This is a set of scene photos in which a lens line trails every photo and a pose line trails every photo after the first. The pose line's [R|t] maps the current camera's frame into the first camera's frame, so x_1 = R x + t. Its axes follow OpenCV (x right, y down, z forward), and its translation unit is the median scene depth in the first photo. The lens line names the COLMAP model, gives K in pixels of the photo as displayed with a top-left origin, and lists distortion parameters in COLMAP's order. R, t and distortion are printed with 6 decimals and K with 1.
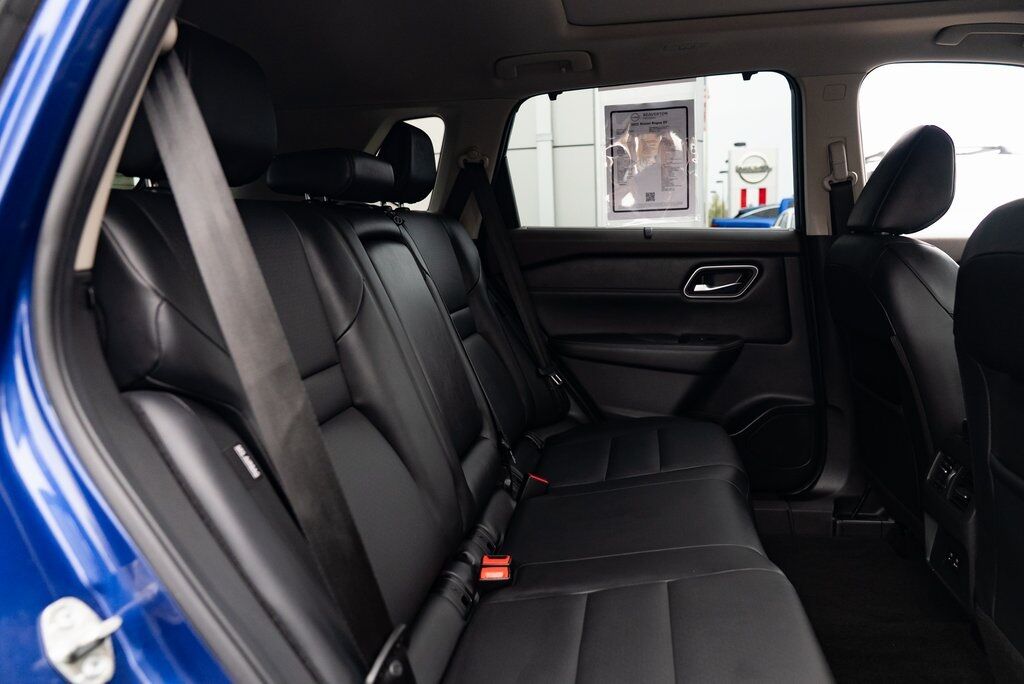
lens RADIAL K [[697.3, 0, 512.0], [0, 697.3, 342.0], [0, 0, 1]] dist [-0.040912, 0.026666]
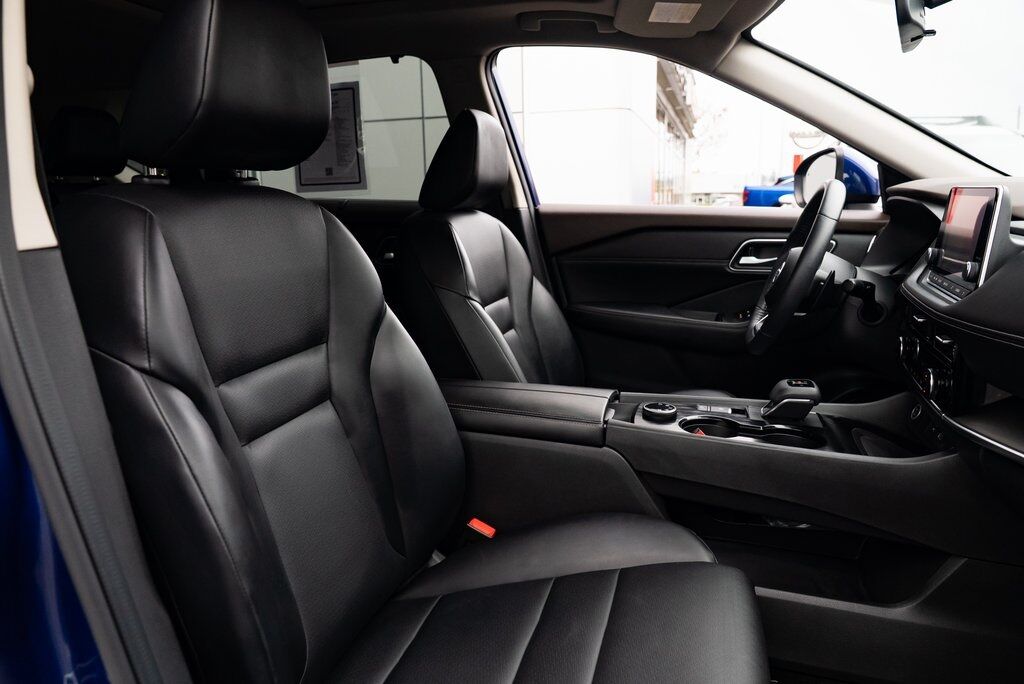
lens RADIAL K [[720.3, 0, 512.0], [0, 720.3, 342.0], [0, 0, 1]] dist [-0.042038, -0.000419]
pose [[0.988727, 0.052037, -0.140397, 0.653369], [-0.045334, 0.997693, 0.050528, -0.011964], [0.142703, -0.043594, 0.988805, -0.080493]]
